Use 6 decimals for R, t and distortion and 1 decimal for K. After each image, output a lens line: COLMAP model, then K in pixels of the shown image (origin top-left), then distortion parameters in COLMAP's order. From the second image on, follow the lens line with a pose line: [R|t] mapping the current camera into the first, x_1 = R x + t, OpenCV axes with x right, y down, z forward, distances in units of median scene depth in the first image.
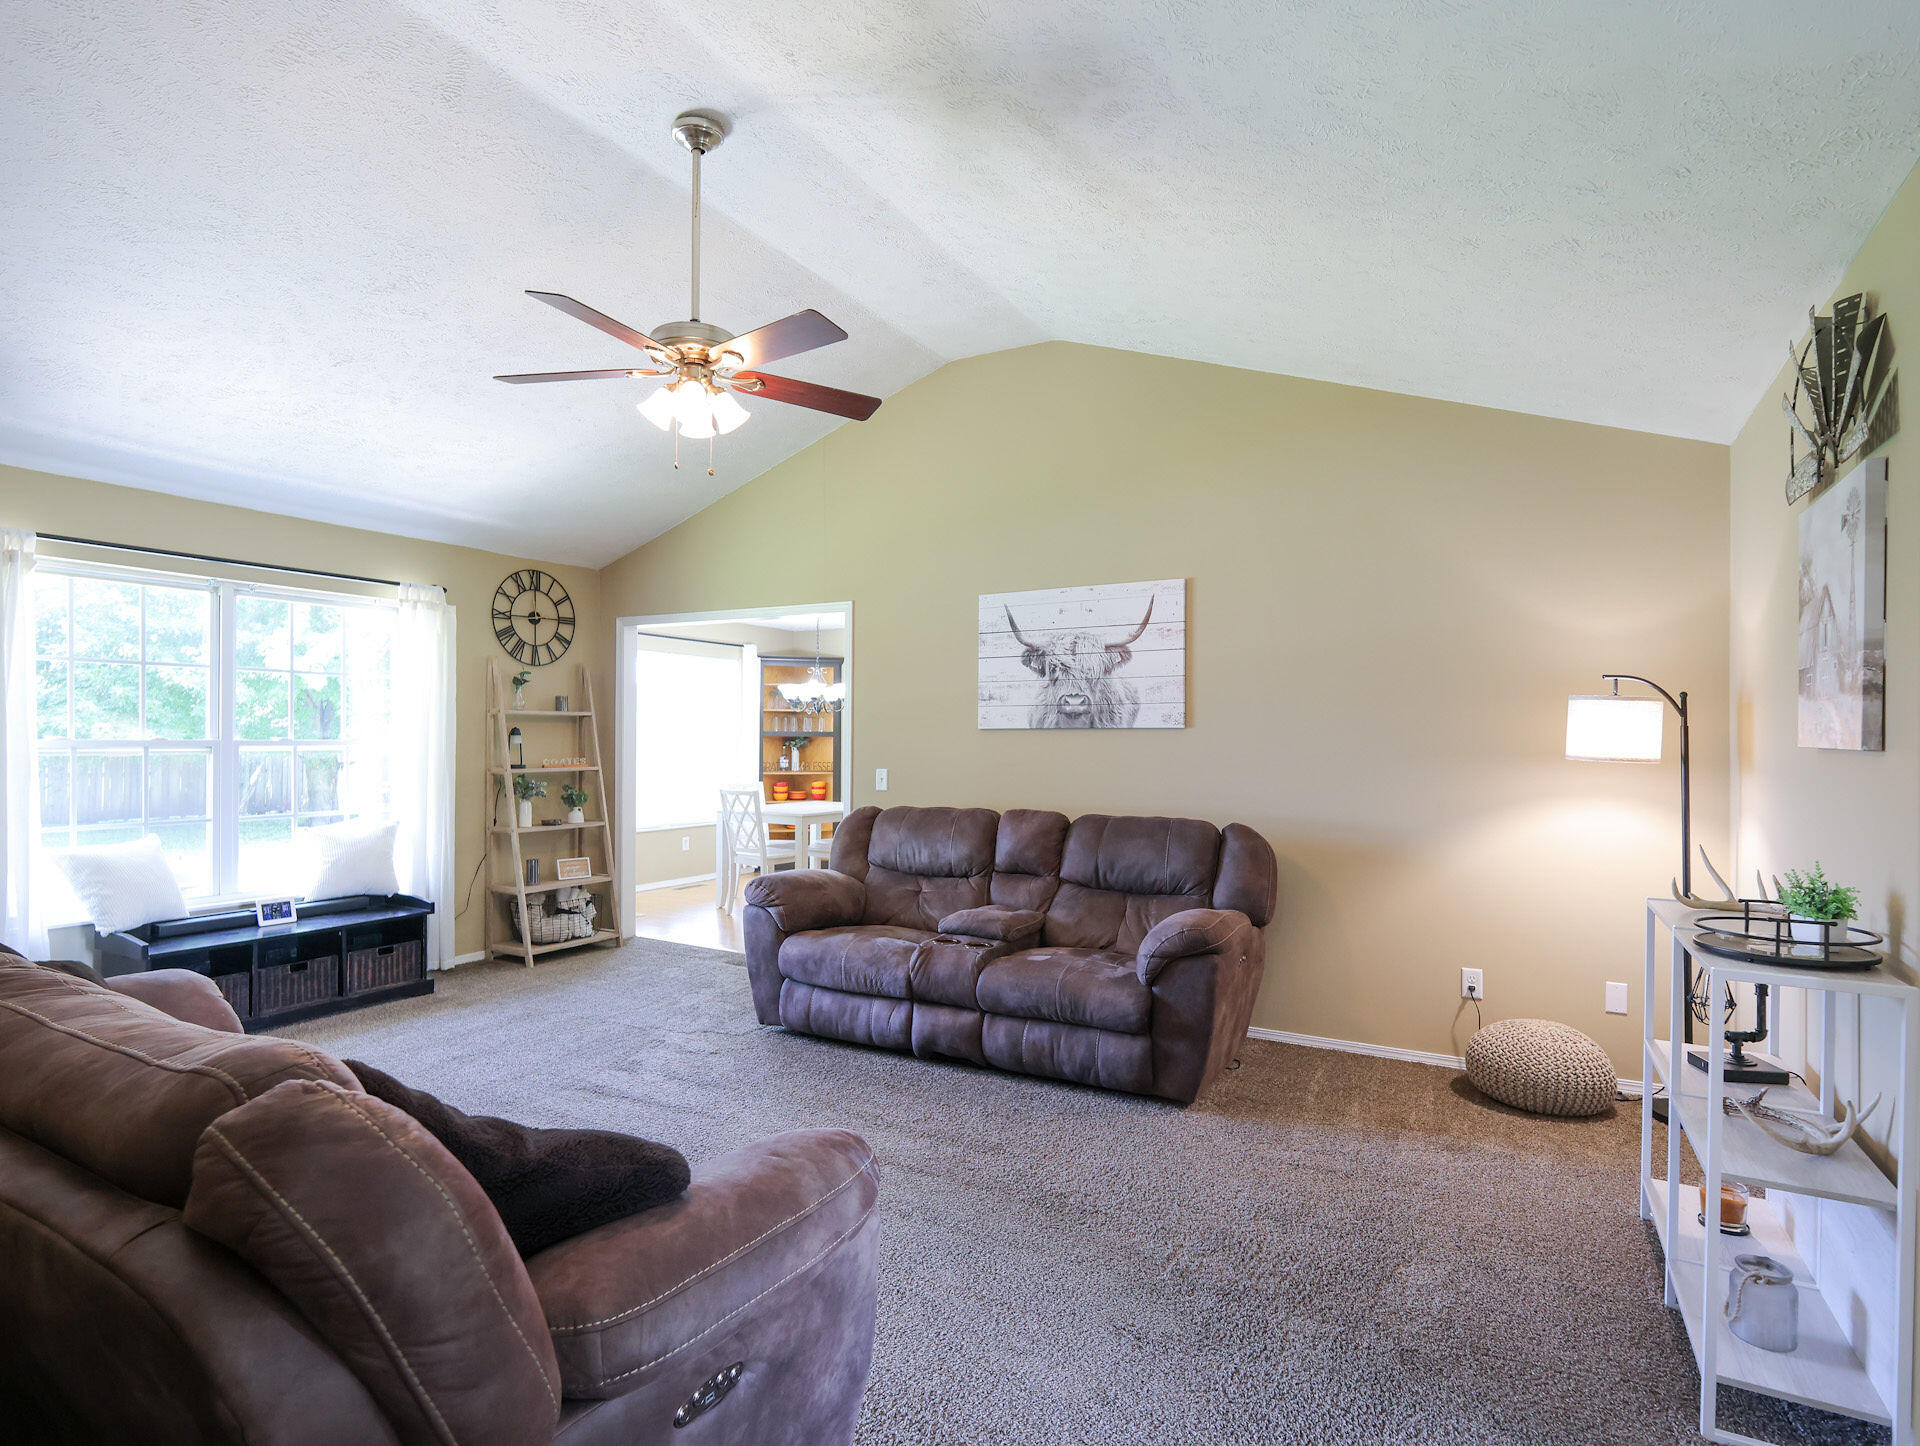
lens RADIAL K [[998.8, 0, 951.2], [0, 998.8, 727.1], [0, 0, 1]] dist [-0.001715, 0.001251]
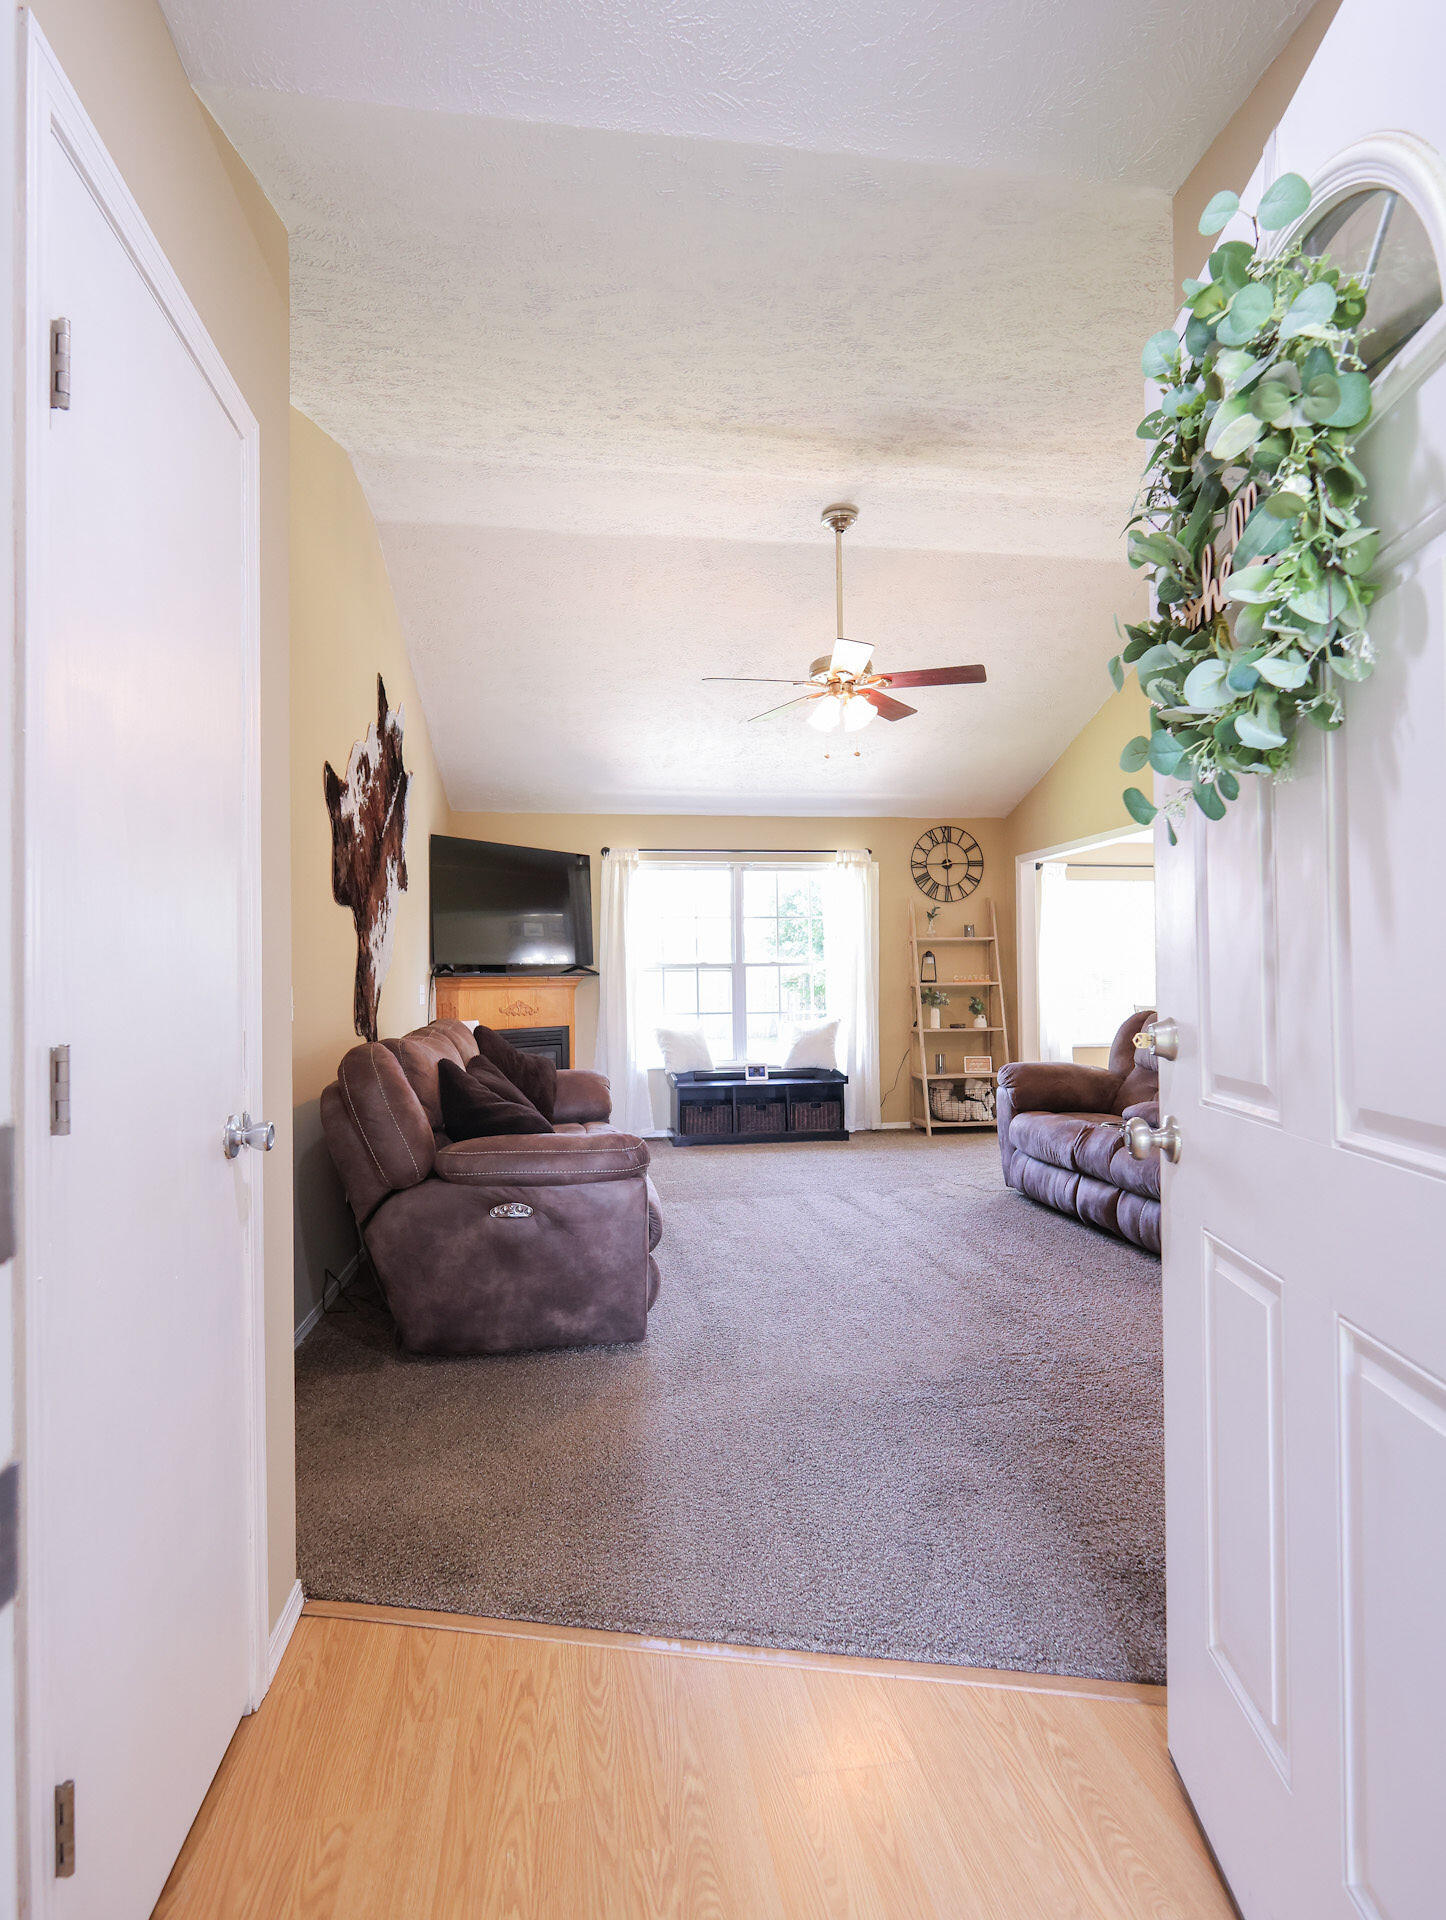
lens RADIAL K [[998.8, 0, 724.0], [0, 998.8, 957.8], [0, 0, 1]] dist [-0.001715, 0.001251]
pose [[0.627669, -0.029745, -0.777912, 0.394255], [0.021901, 0.999549, -0.020548, 0.029516], [0.778172, -0.004139, 0.628037, -0.013208]]
